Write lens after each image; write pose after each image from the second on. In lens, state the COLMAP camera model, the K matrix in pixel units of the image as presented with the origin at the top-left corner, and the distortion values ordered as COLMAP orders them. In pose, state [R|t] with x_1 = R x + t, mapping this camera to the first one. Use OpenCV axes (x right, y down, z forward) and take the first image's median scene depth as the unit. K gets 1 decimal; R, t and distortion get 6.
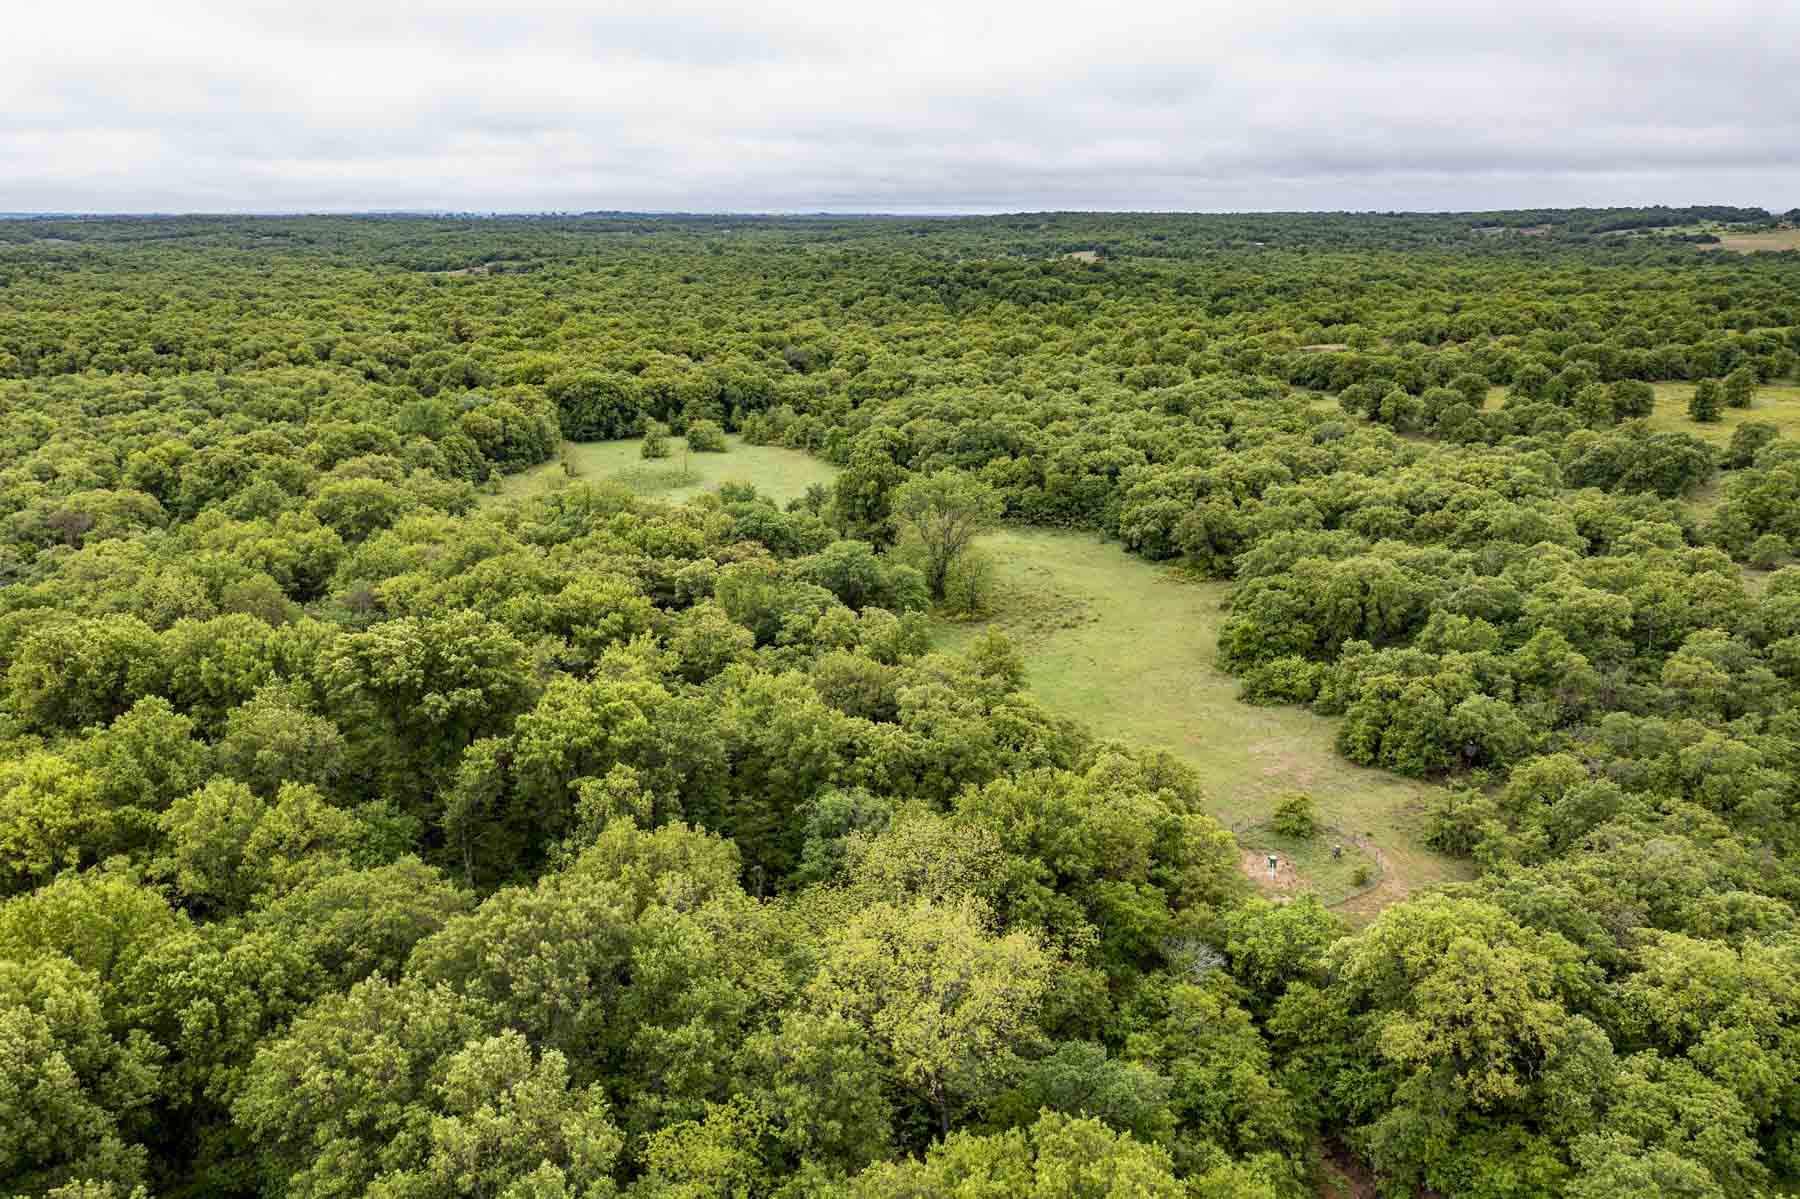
lens RADIAL K [[1423.6, 0, 900.0], [0, 1423.6, 599.5], [0, 0, 1]] dist [-0.012580, 0.010441]
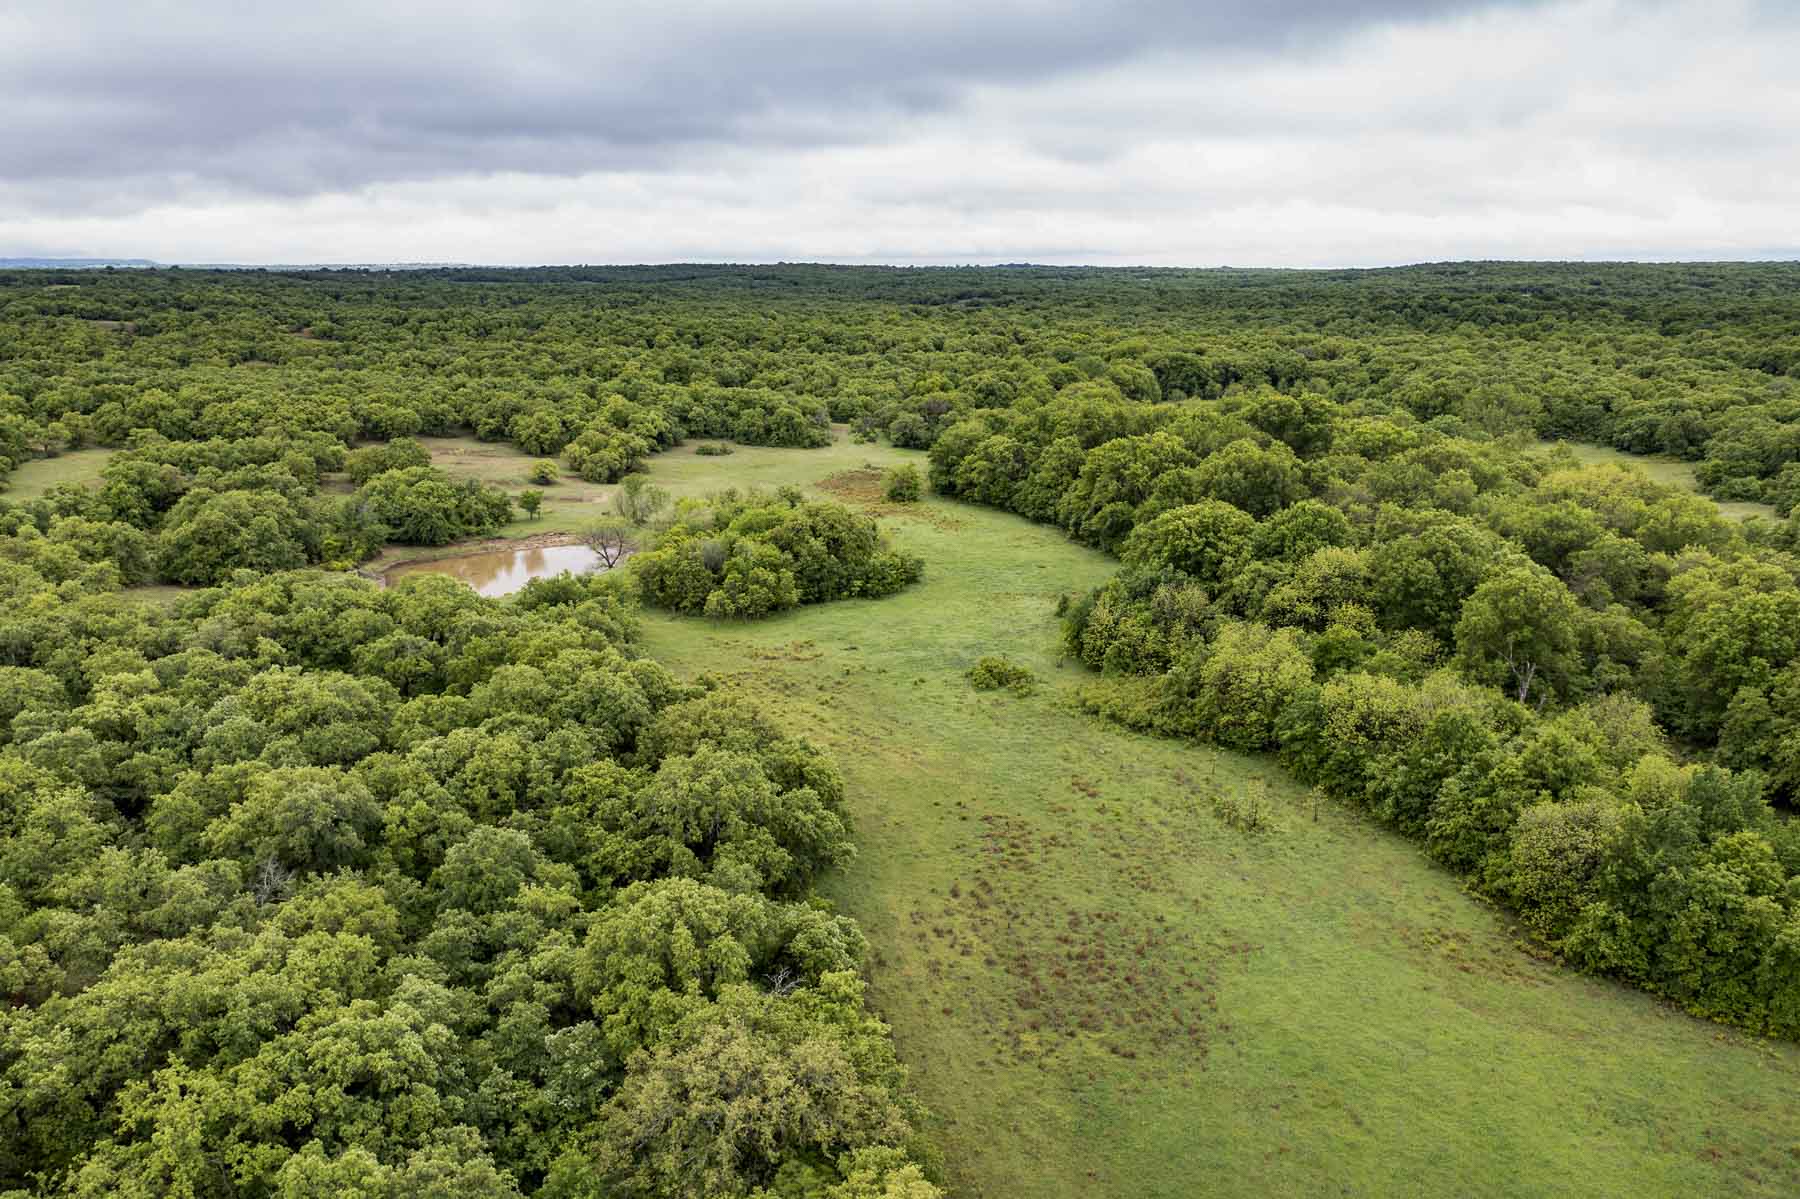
lens RADIAL K [[1423.6, 0, 900.0], [0, 1423.6, 599.5], [0, 0, 1]] dist [-0.012580, 0.010441]
pose [[0.966218, 0.059152, -0.250847, -0.114743], [-0.068523, 0.997234, -0.028779, 0.135277], [0.248451, 0.044996, 0.967599, -0.376490]]
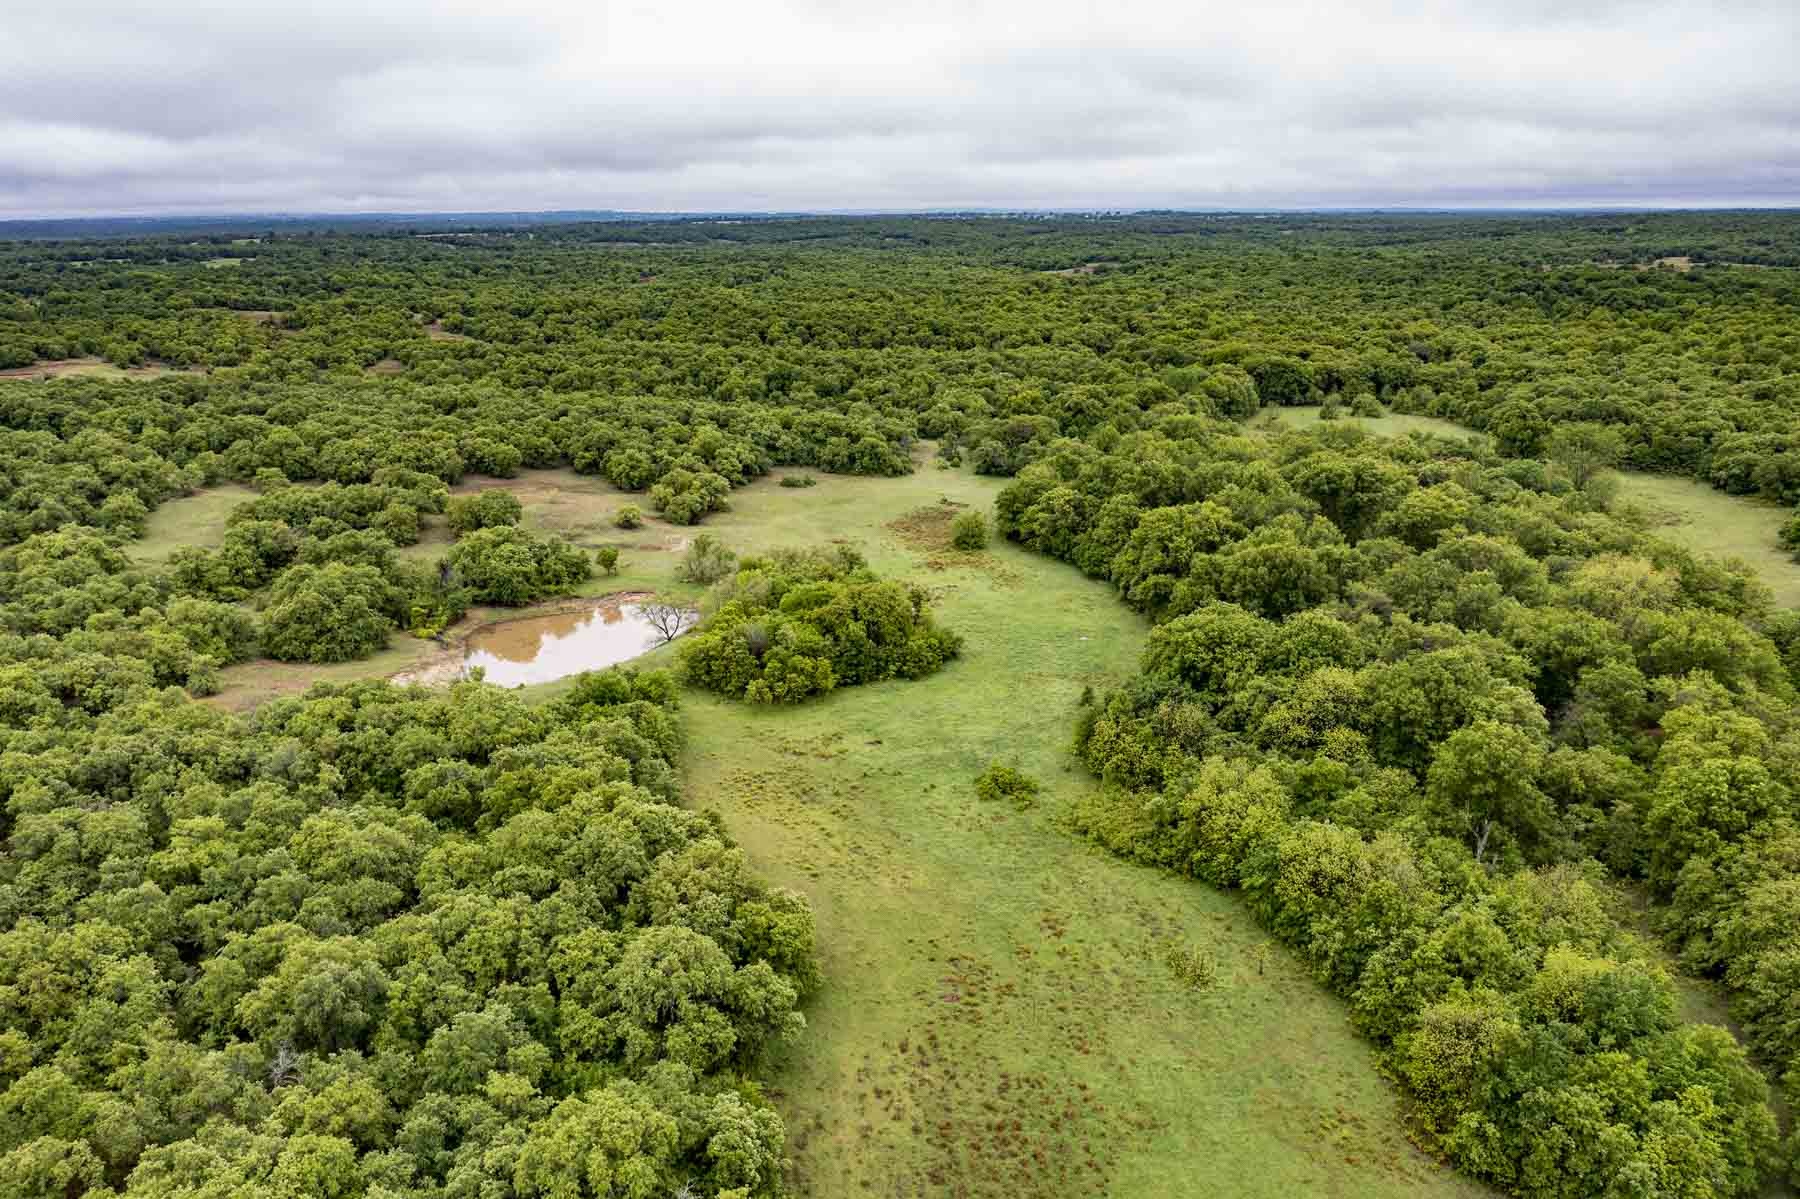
lens RADIAL K [[1423.6, 0, 900.0], [0, 1423.6, 599.5], [0, 0, 1]] dist [-0.012580, 0.010441]
pose [[0.936577, 0.086452, -0.339633, -0.072437], [-0.085467, 0.996180, 0.017889, 0.077826], [0.339882, 0.012273, 0.940388, -0.394739]]
